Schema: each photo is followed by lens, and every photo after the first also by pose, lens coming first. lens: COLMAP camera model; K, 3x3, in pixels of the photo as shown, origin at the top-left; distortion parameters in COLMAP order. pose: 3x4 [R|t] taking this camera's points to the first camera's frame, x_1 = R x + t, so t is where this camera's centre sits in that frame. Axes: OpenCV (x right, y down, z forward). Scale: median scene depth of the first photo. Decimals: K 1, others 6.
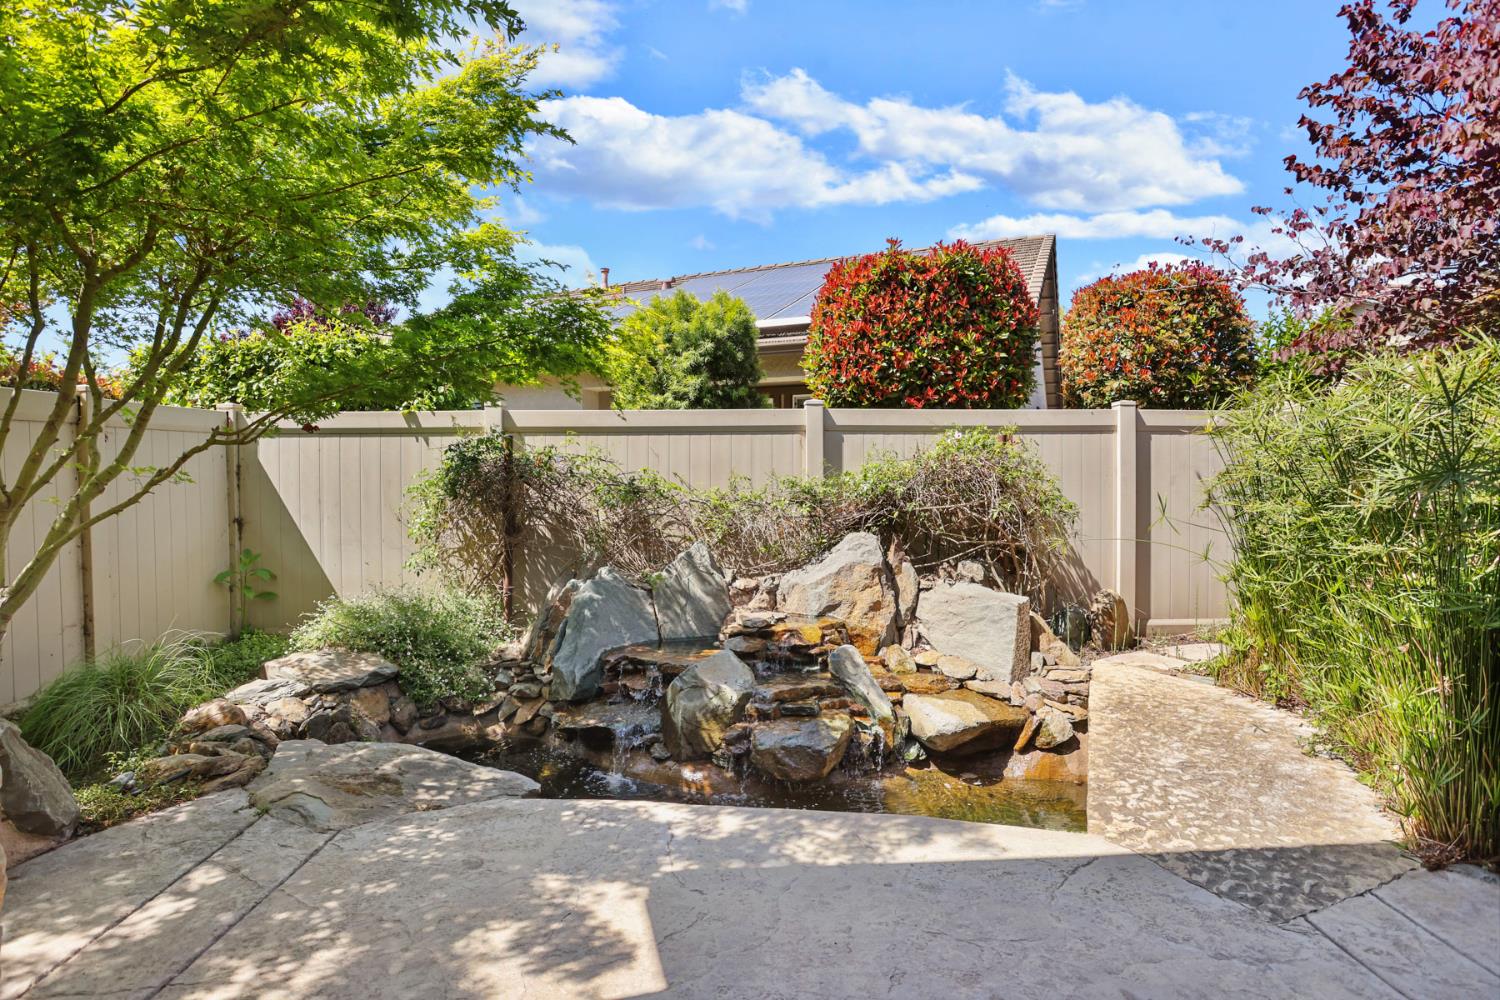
lens RADIAL K [[794.1, 0, 752.4], [0, 794.1, 496.7], [0, 0, 1]] dist [-0.001782, 0.001375]
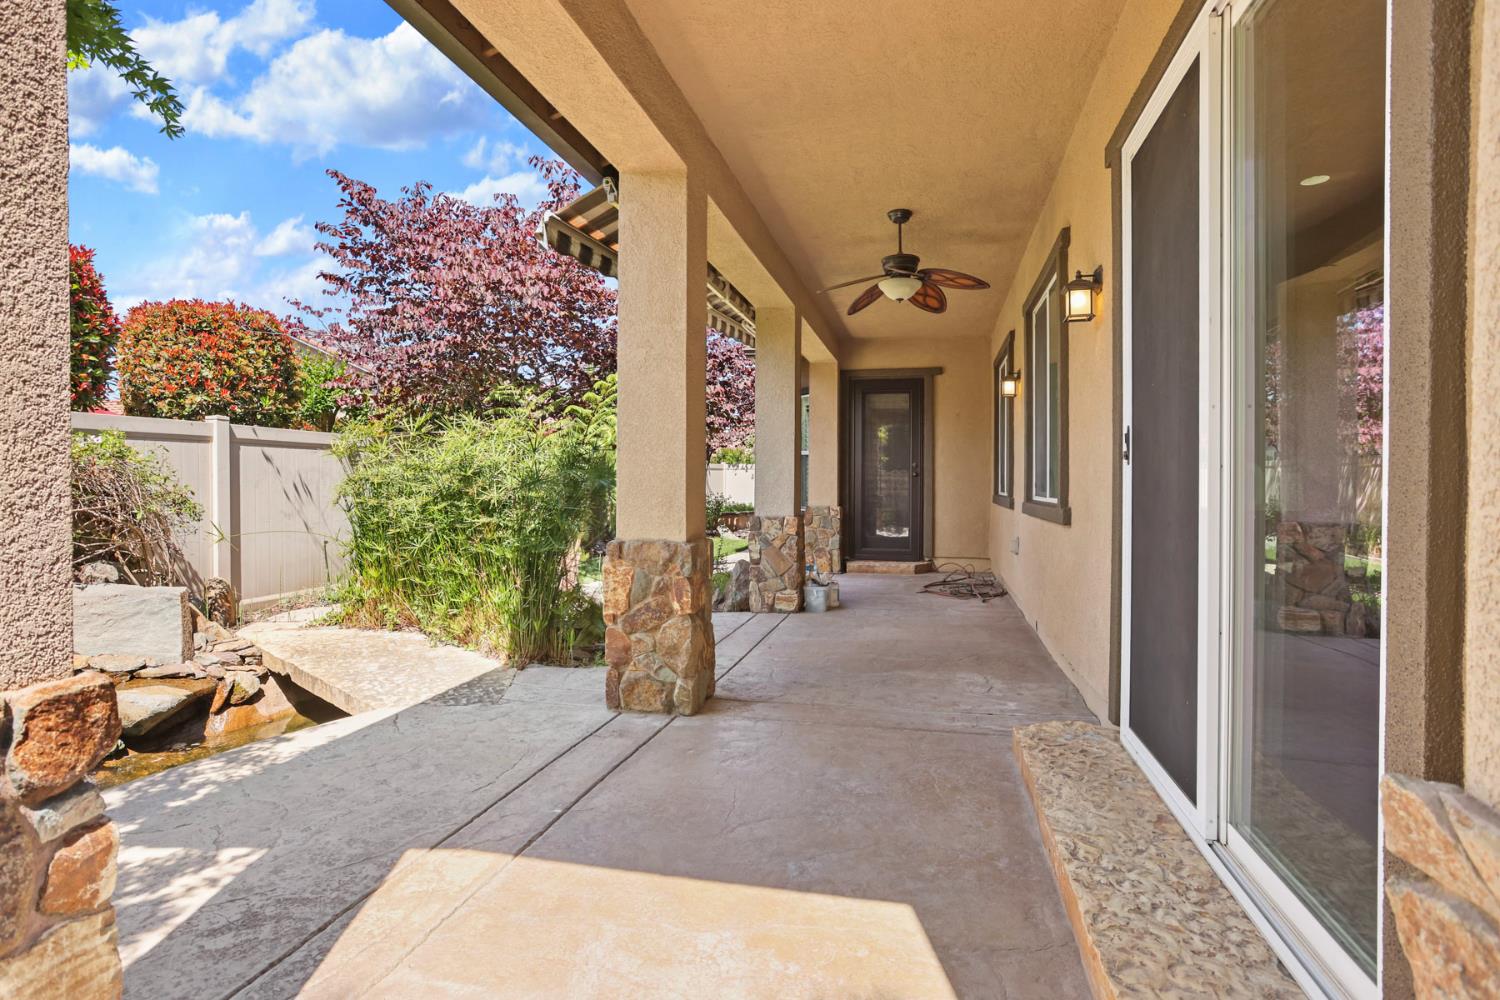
lens RADIAL K [[735.4, 0, 750.7], [0, 735.4, 494.5], [0, 0, 1]] dist [-0.000240, -0.000143]
pose [[0.297822, -0.011877, 0.954547, -0.329907], [0.018957, 0.999799, 0.006526, 0.002970], [-0.954433, 0.016151, 0.297988, -0.063914]]
